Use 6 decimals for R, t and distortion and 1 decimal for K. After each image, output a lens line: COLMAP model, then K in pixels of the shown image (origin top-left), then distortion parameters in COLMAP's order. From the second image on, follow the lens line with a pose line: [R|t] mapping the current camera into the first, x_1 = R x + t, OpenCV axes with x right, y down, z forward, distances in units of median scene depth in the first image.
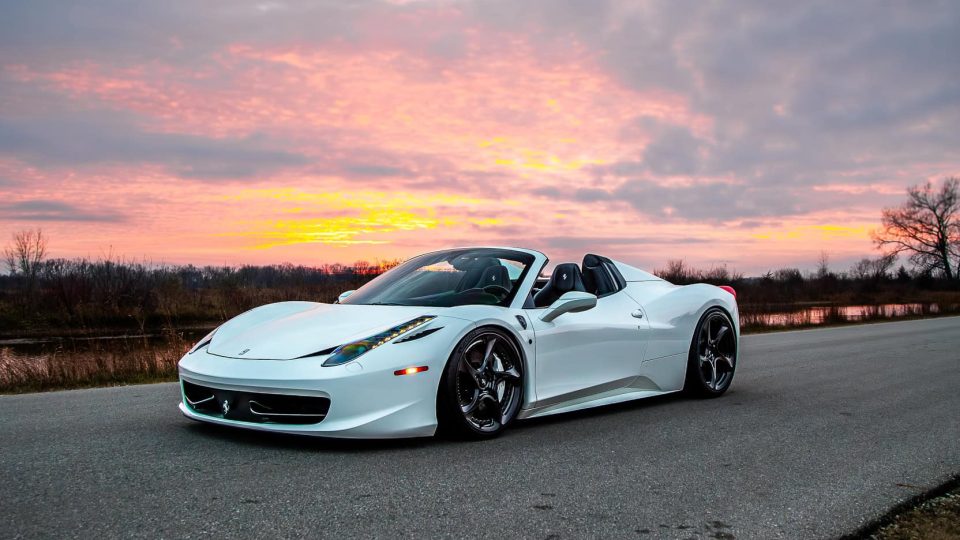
lens RADIAL K [[999.9, 0, 497.1], [0, 999.9, 269.6], [0, 0, 1]] dist [-0.116100, 0.015131]
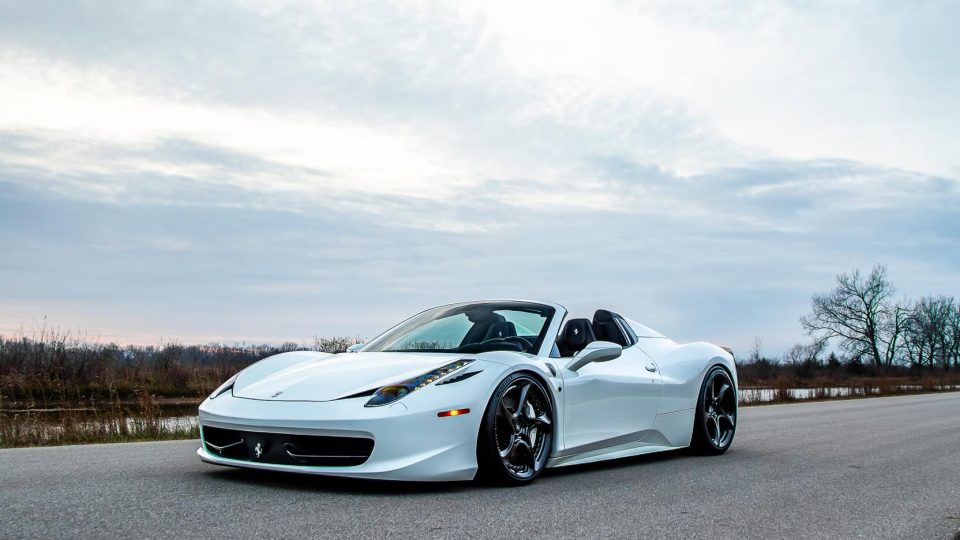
lens RADIAL K [[999.9, 0, 497.1], [0, 999.9, 269.6], [0, 0, 1]] dist [-0.116100, 0.015131]
pose [[0.997473, 0.018690, 0.068542, -0.081812], [-0.012859, 0.996337, -0.084542, 0.030772], [-0.069871, 0.083447, 0.994060, -0.001511]]
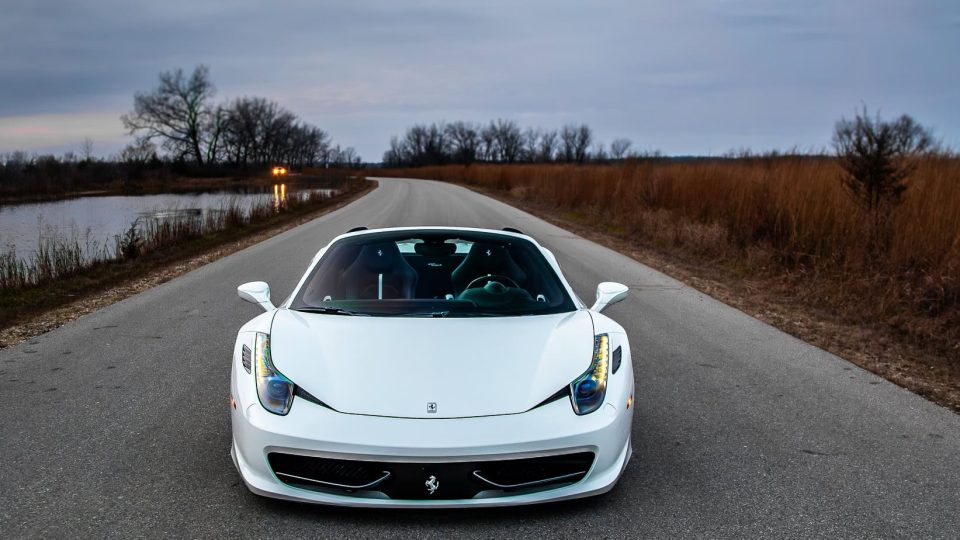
lens RADIAL K [[999.9, 0, 497.1], [0, 999.9, 269.6], [0, 0, 1]] dist [-0.116100, 0.015131]
pose [[0.719798, -0.063039, 0.691315, -0.562113], [-0.021941, 0.993305, 0.113421, -0.082446], [-0.693837, -0.096808, 0.713596, 0.330916]]
